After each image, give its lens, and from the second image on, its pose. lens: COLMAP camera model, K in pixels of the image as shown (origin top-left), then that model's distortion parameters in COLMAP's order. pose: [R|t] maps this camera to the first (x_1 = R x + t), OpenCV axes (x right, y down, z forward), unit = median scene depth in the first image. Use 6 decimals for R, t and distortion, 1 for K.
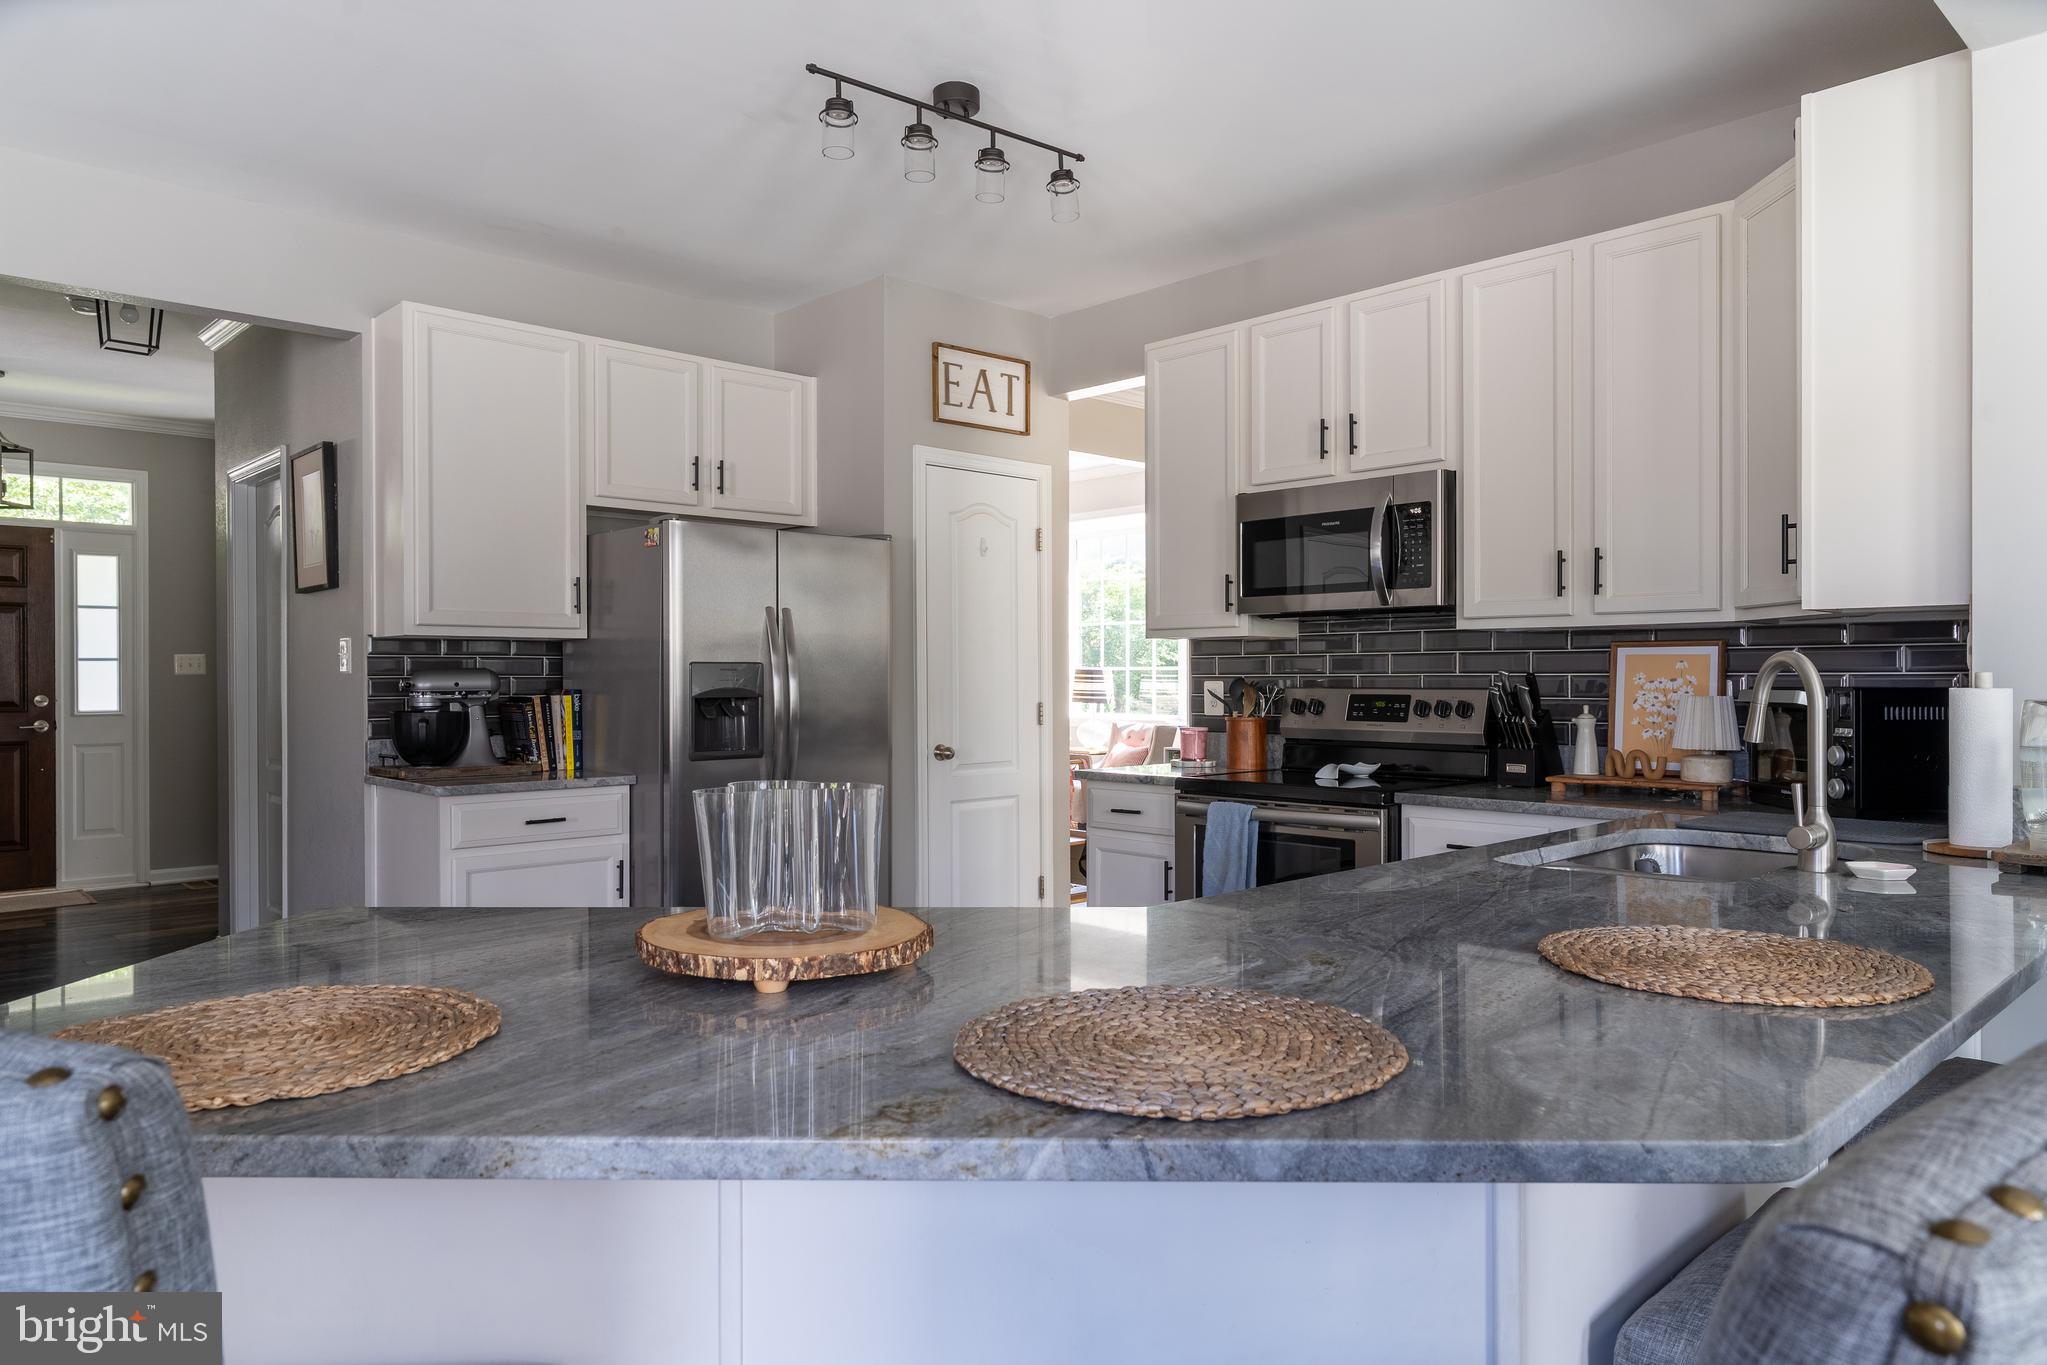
lens RADIAL K [[1312.7, 0, 1050.4], [0, 1312.7, 676.8], [0, 0, 1]] dist [-0.001222, 0.004139]
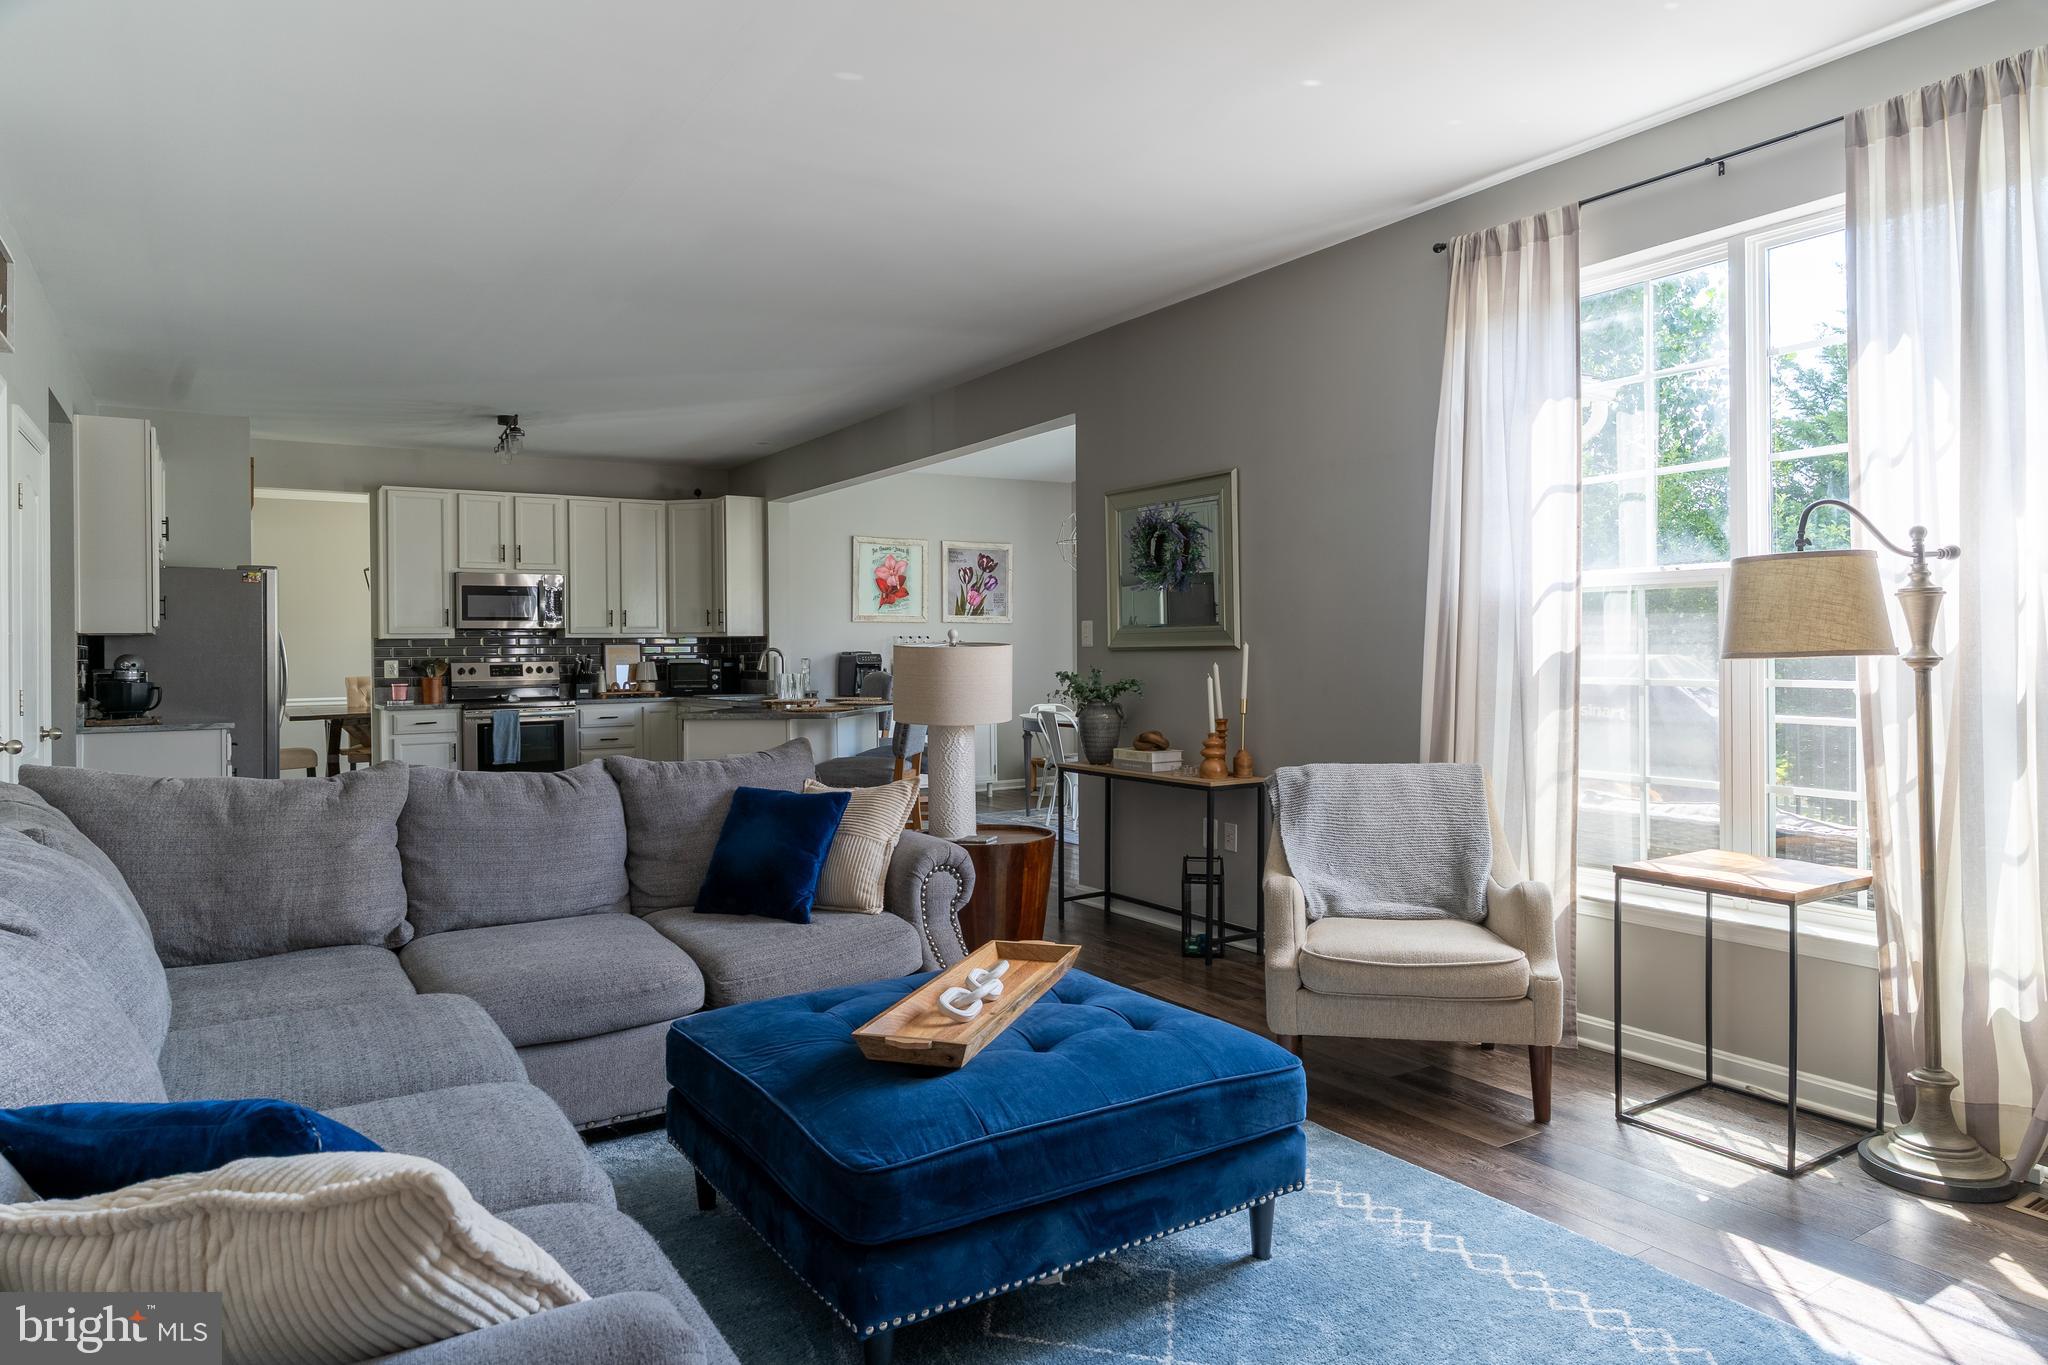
lens RADIAL K [[1279.9, 0, 1068.2], [0, 1279.9, 661.9], [0, 0, 1]] dist [-0.000642, 0.003209]
pose [[0.174517, -0.008619, 0.984617, -1.731839], [0.012736, 0.999898, 0.006495, 0.006445], [-0.984572, 0.011407, 0.174609, -0.347268]]
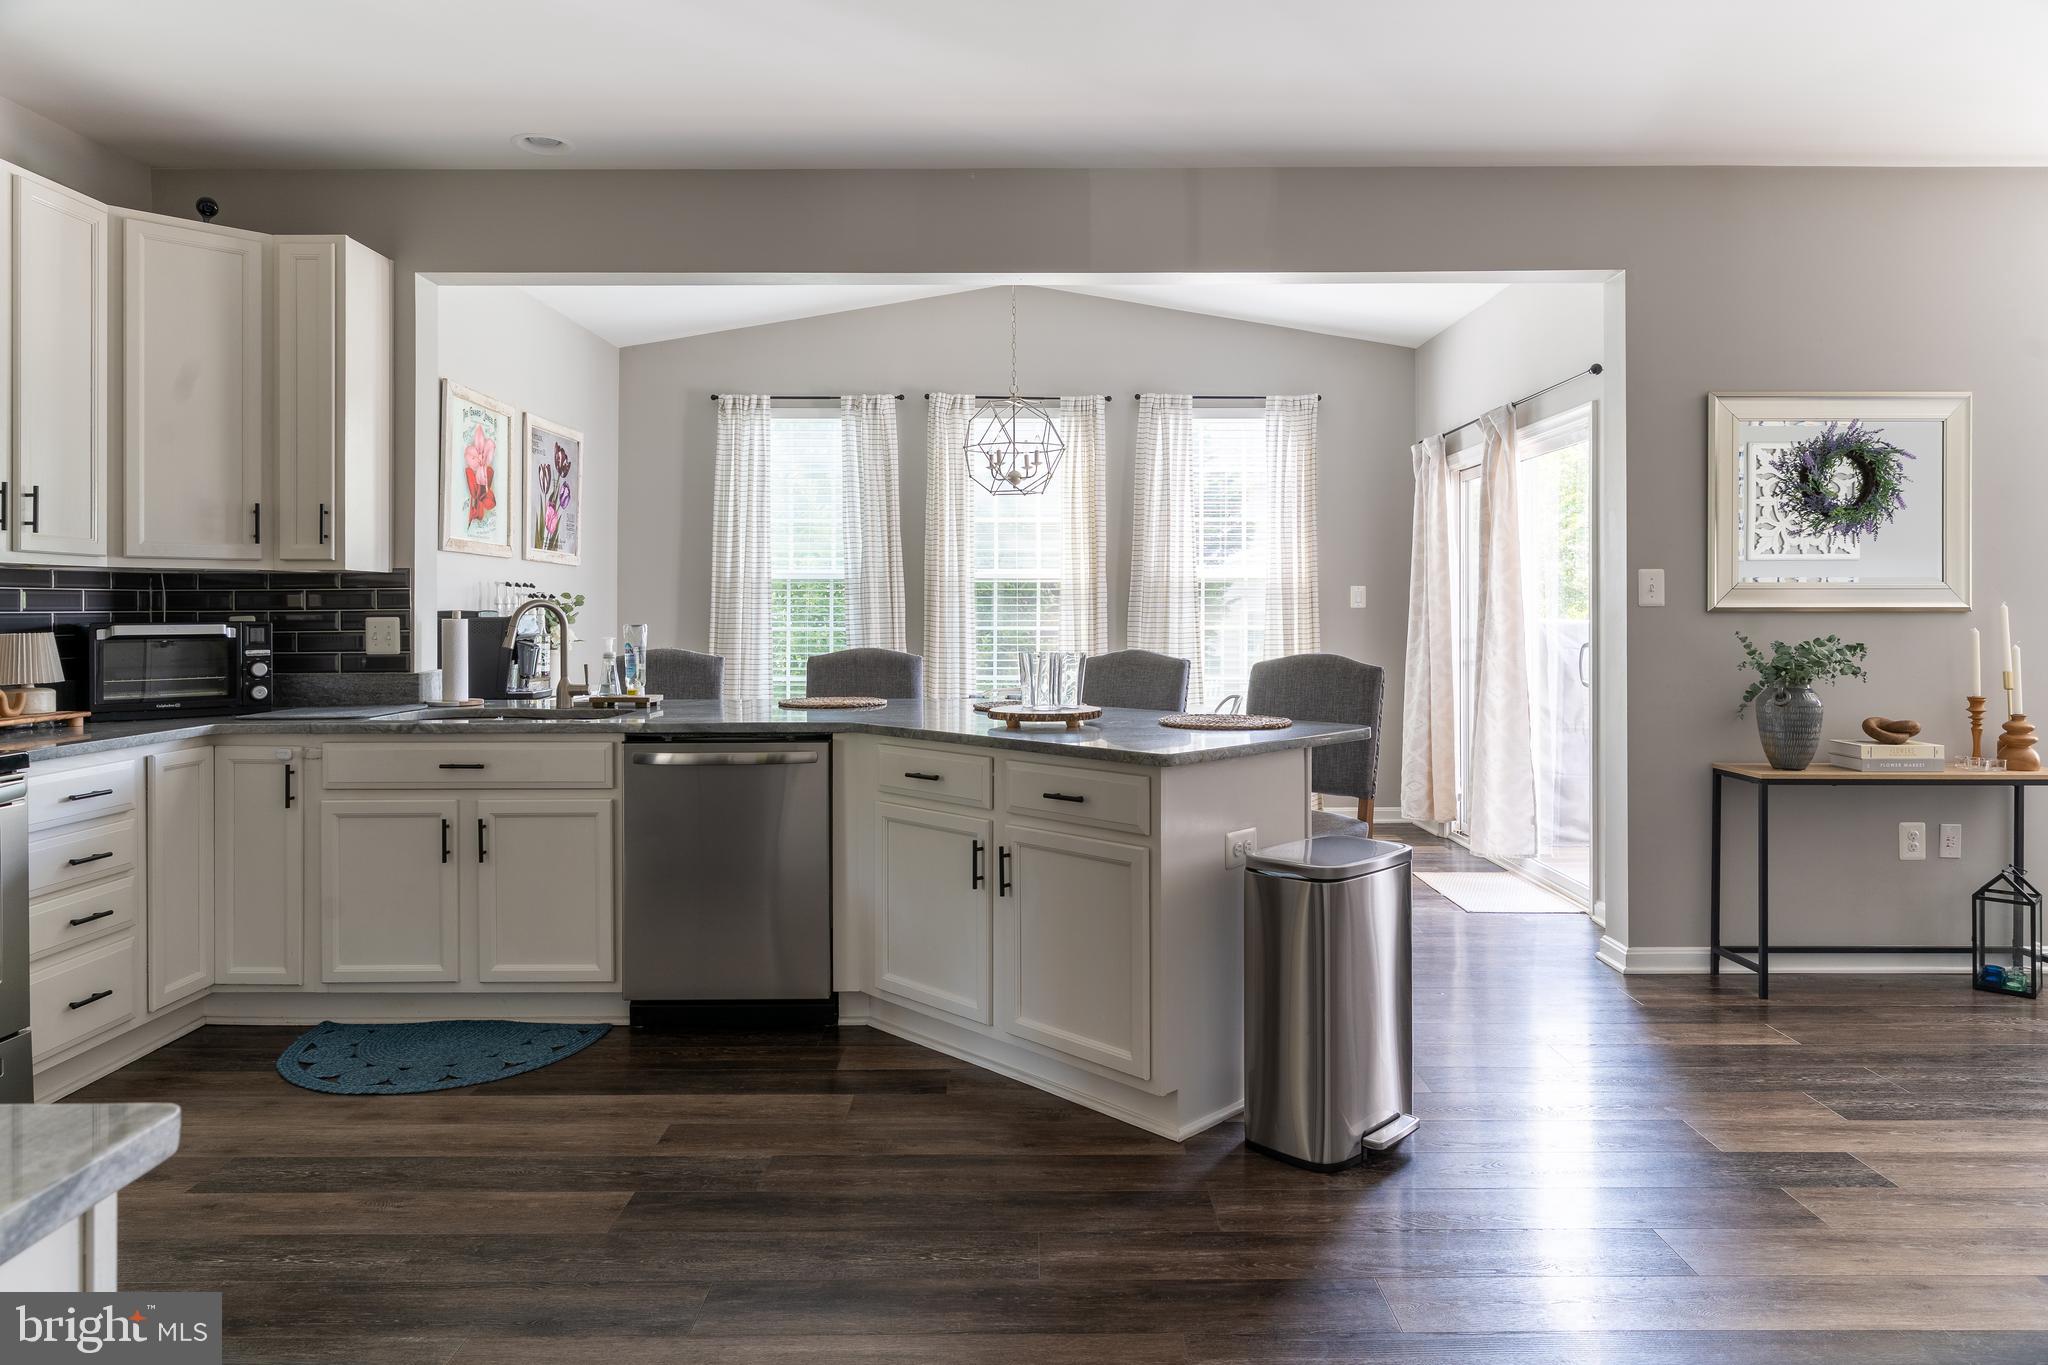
lens RADIAL K [[1279.9, 0, 1051.1], [0, 1279.9, 614.0], [0, 0, 1]] dist [-0.000642, 0.003209]
pose [[-0.725247, 0.003305, 0.688480, -0.654665], [0.005846, 0.999982, 0.001358, 0.001542], [-0.688463, 0.005009, -0.725254, 0.943919]]
